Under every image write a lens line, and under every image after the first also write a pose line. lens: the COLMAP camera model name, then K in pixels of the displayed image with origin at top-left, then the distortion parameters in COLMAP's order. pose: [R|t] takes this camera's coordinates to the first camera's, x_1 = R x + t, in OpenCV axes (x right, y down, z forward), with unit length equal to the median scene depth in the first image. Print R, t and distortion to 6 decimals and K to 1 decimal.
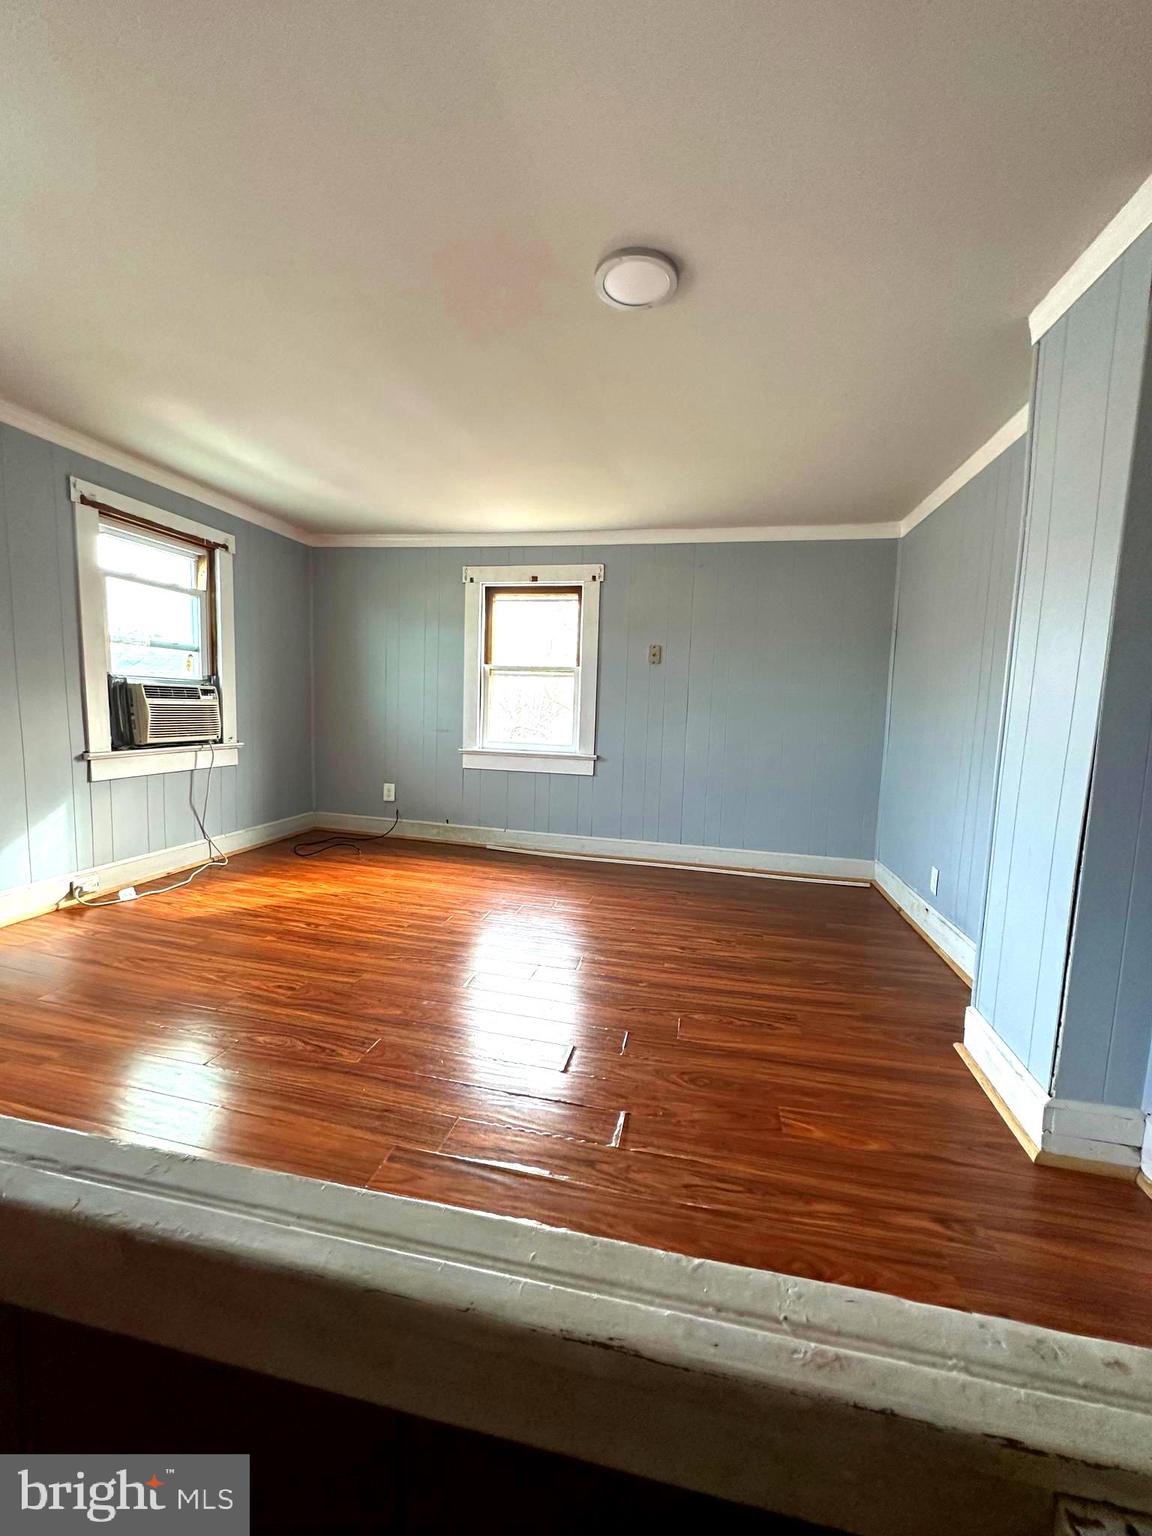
lens RADIAL K [[612.4, 0, 575.2], [0, 612.4, 767.0], [0, 0, 1]] dist [0.001195, 0.000371]
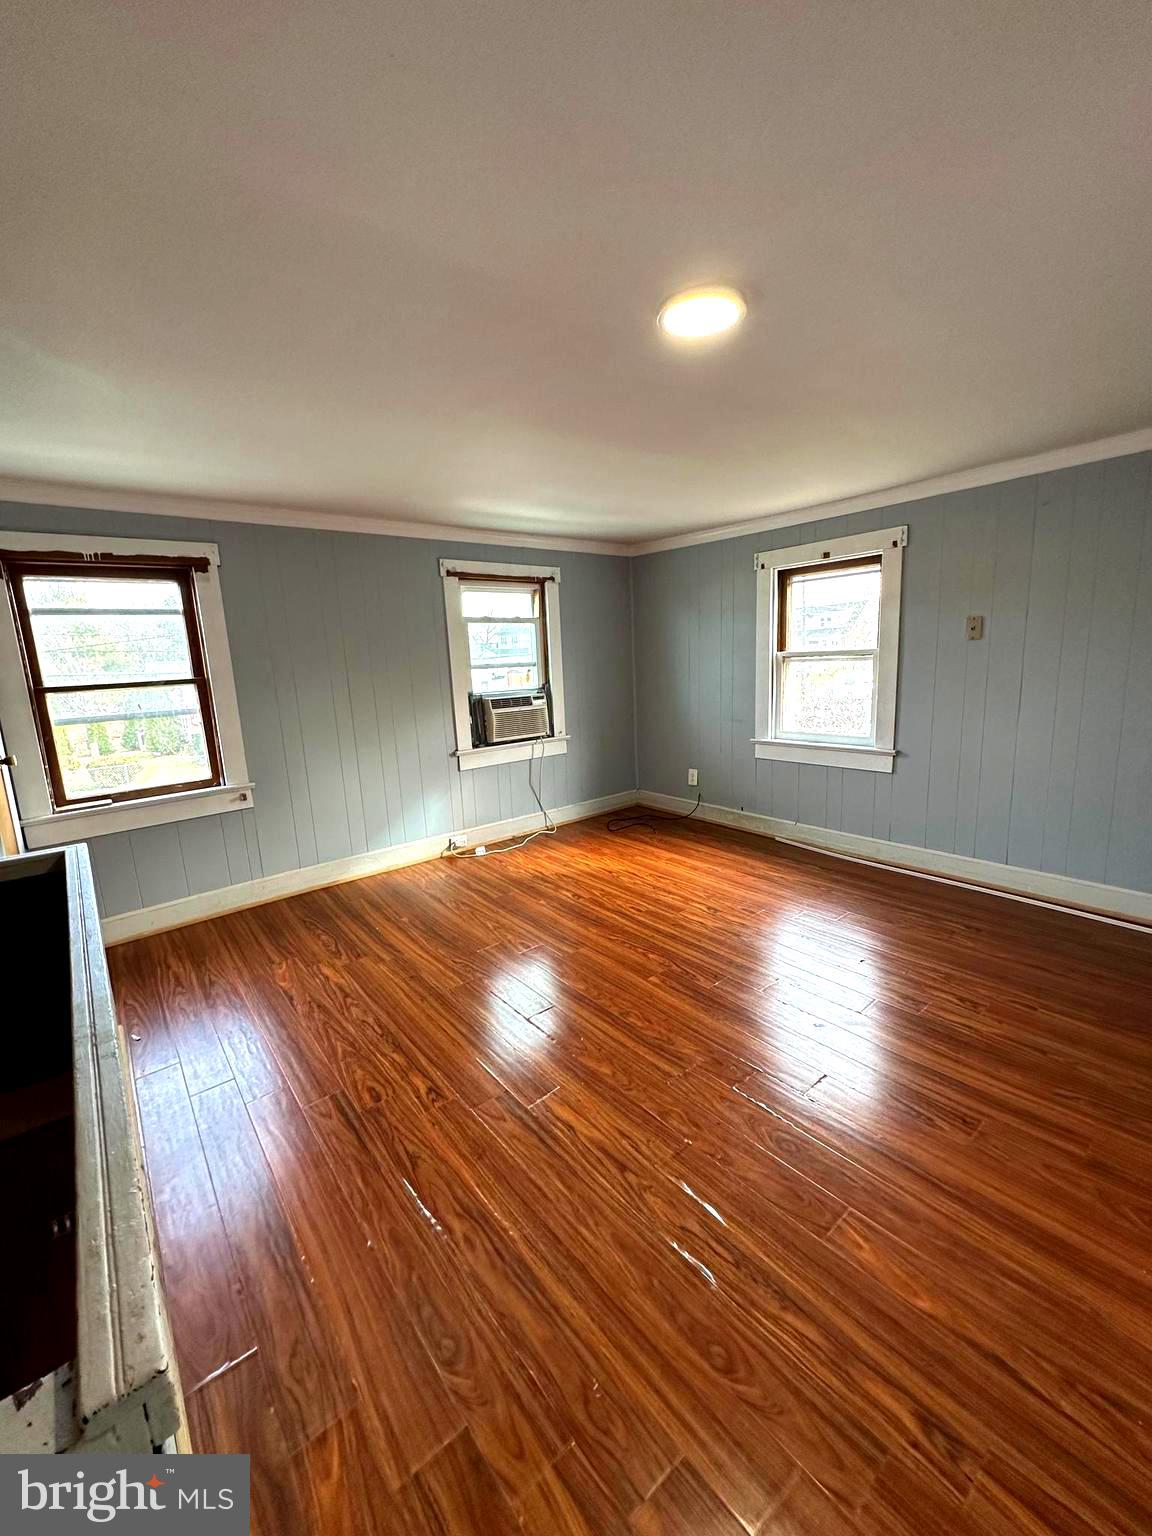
lens RADIAL K [[612.4, 0, 577.1], [0, 612.4, 767.2], [0, 0, 1]] dist [0.001195, 0.000371]
pose [[0.781971, 0.041847, -0.621909, 0.268373], [0.007090, 0.997082, 0.076006, -0.077712], [0.623275, -0.063844, 0.779392, 0.045361]]
